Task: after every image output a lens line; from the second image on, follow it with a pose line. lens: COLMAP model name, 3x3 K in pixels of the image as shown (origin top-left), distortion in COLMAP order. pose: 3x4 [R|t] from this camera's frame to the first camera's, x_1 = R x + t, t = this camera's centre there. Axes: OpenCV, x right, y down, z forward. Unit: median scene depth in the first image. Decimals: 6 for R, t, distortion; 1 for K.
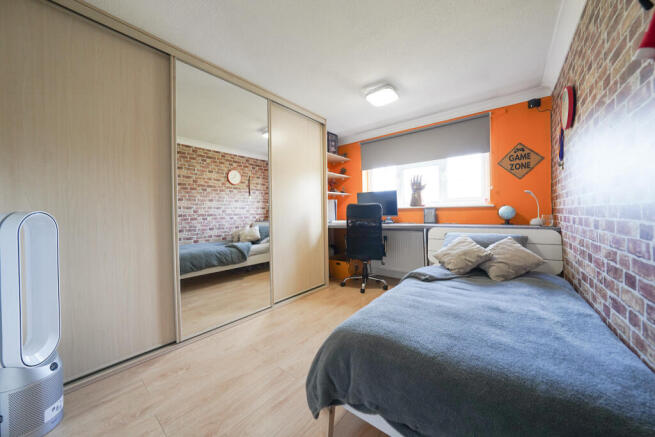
lens RADIAL K [[230.2, 0, 331.1], [0, 230.2, 214.8], [0, 0, 1]] dist [-0.036228, 0.008517]
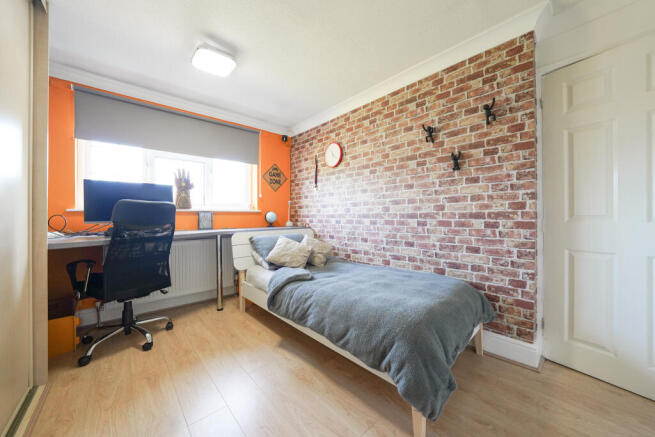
lens RADIAL K [[230.2, 0, 331.1], [0, 230.2, 214.8], [0, 0, 1]] dist [-0.036228, 0.008517]
pose [[0.154369, 0.017015, 0.987867, -0.395099], [0.007394, 0.999804, -0.018376, 0.001653], [-0.987986, 0.010141, 0.154213, 0.455254]]
